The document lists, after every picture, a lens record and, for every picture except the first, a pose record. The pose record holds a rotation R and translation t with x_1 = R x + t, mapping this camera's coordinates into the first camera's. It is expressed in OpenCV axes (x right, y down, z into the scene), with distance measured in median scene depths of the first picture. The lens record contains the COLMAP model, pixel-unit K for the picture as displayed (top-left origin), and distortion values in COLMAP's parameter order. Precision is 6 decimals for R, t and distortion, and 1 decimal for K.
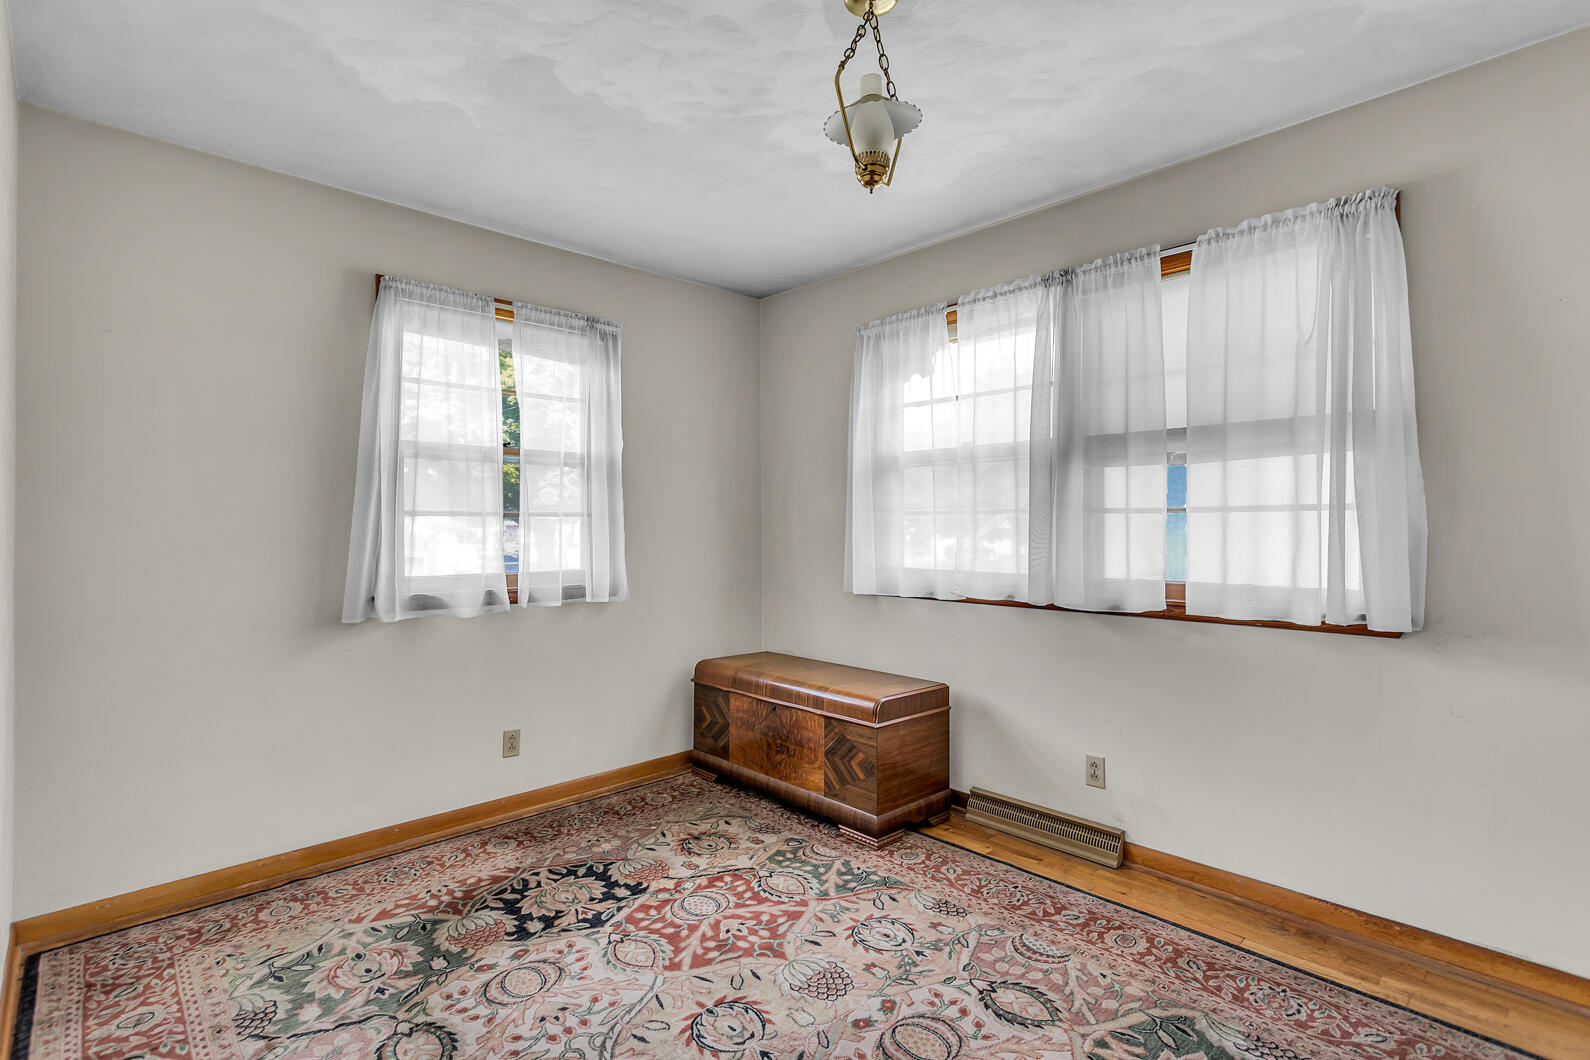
lens RADIAL K [[750.9, 0, 786.8], [0, 750.9, 506.3], [0, 0, 1]] dist [0.000815, 0.000313]
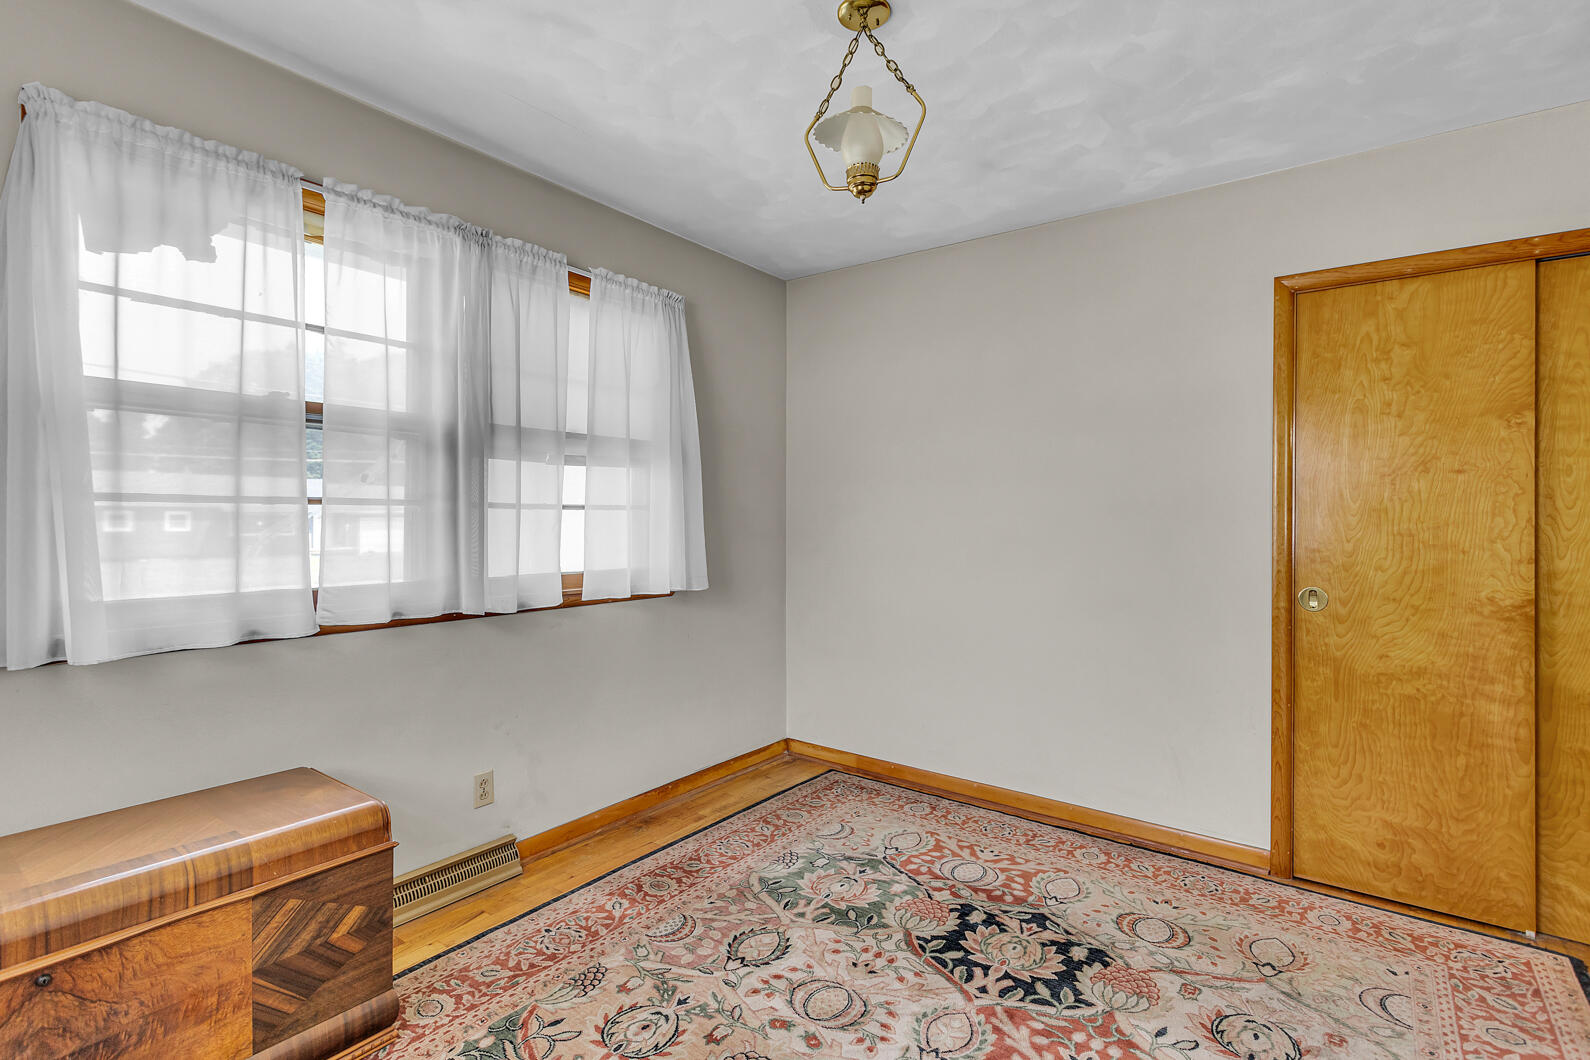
lens RADIAL K [[750.9, 0, 786.8], [0, 750.9, 506.3], [0, 0, 1]] dist [0.000815, 0.000313]
pose [[-0.170686, 0.017768, 0.985165, -0.638344], [-0.028065, 0.999344, -0.022886, 0.021301], [-0.984926, -0.031555, -0.170075, 0.912823]]
